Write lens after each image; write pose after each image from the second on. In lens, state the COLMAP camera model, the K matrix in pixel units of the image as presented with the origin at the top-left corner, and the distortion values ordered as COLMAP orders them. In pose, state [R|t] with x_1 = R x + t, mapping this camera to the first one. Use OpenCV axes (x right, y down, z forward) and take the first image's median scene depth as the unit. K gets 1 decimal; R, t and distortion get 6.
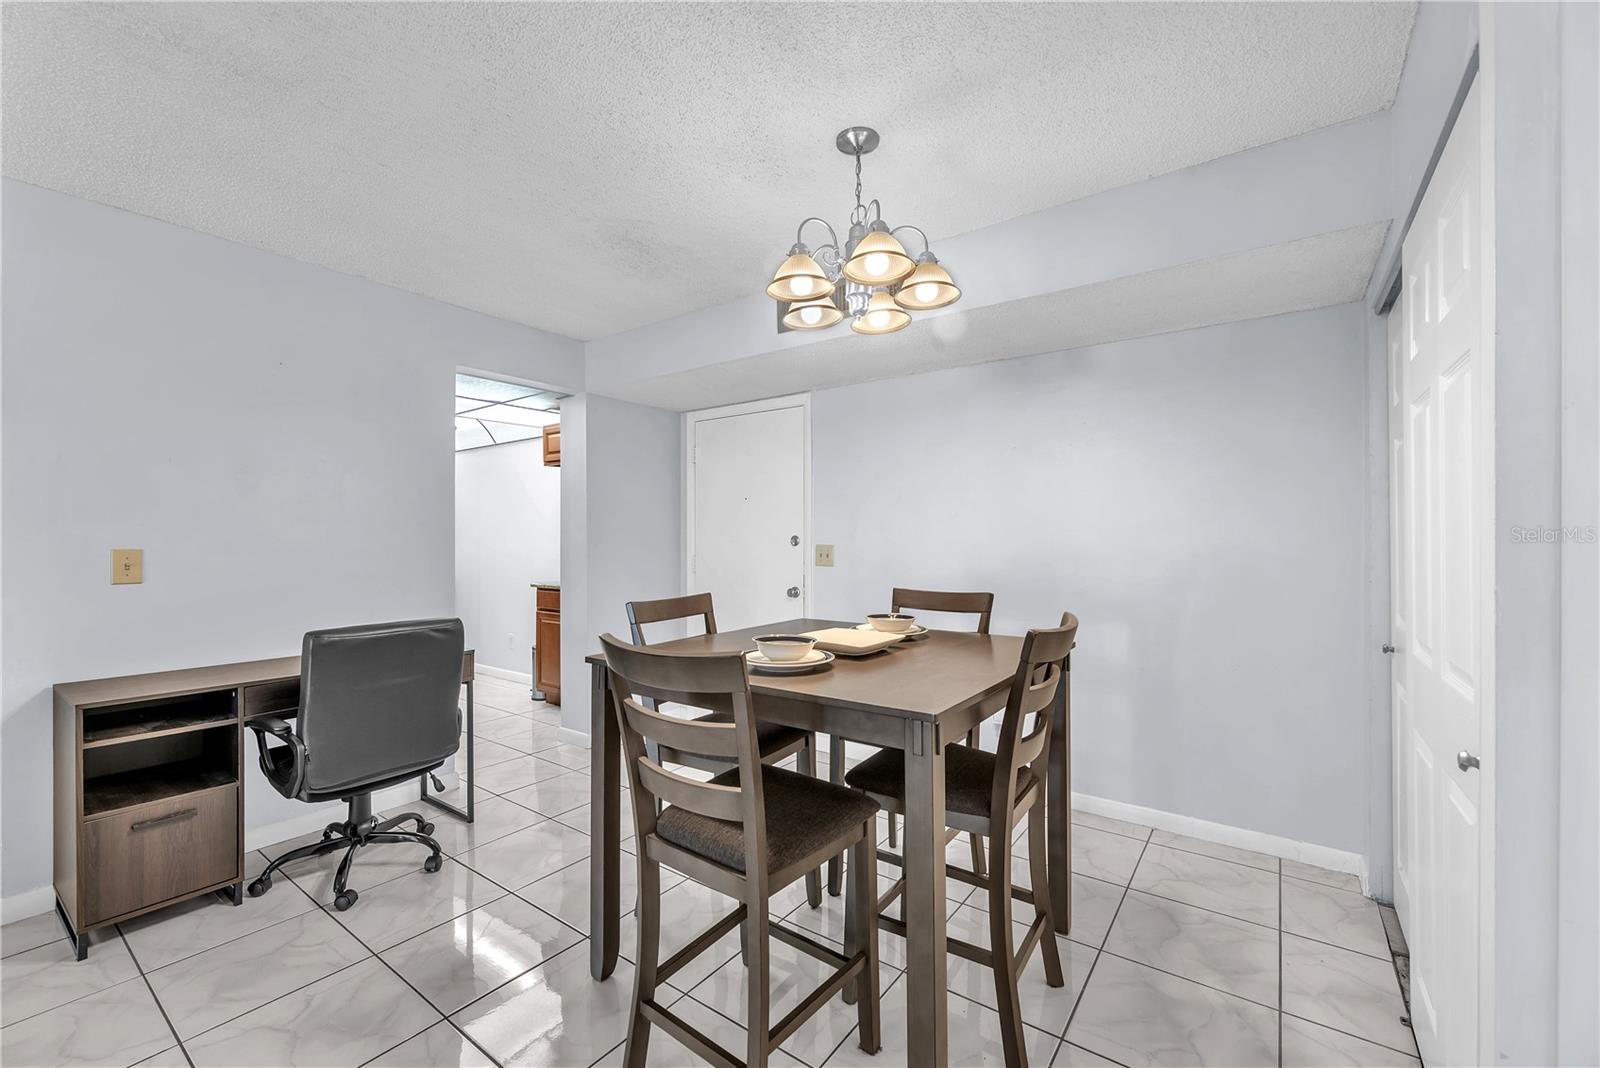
lens RADIAL K [[668.3, 0, 787.6], [0, 668.3, 539.6], [0, 0, 1]] dist [0.001008, 0.000078]
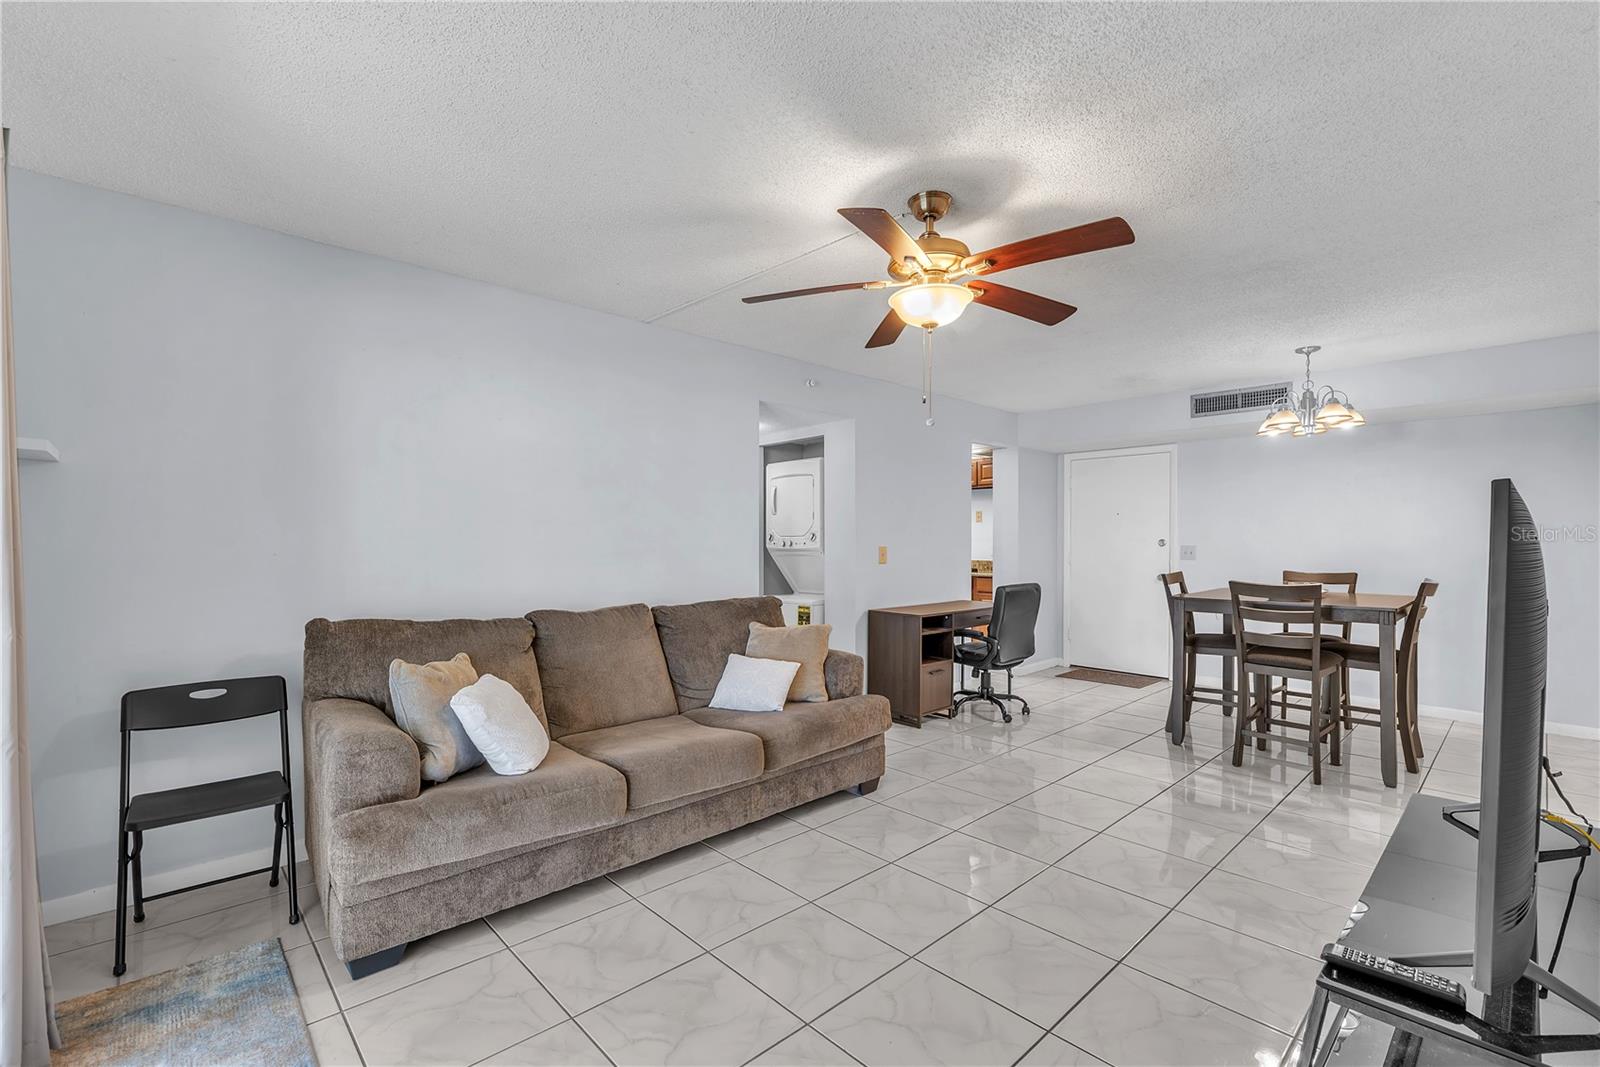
lens RADIAL K [[705.6, 0, 800.0], [0, 705.6, 533.5], [0, 0, 1]] dist [0.000802, -0.000093]
pose [[0.985360, 0.000036, -0.170487, -0.802278], [-0.001882, 0.999941, -0.010670, -0.000800], [0.170476, 0.010835, 0.985302, -1.064105]]
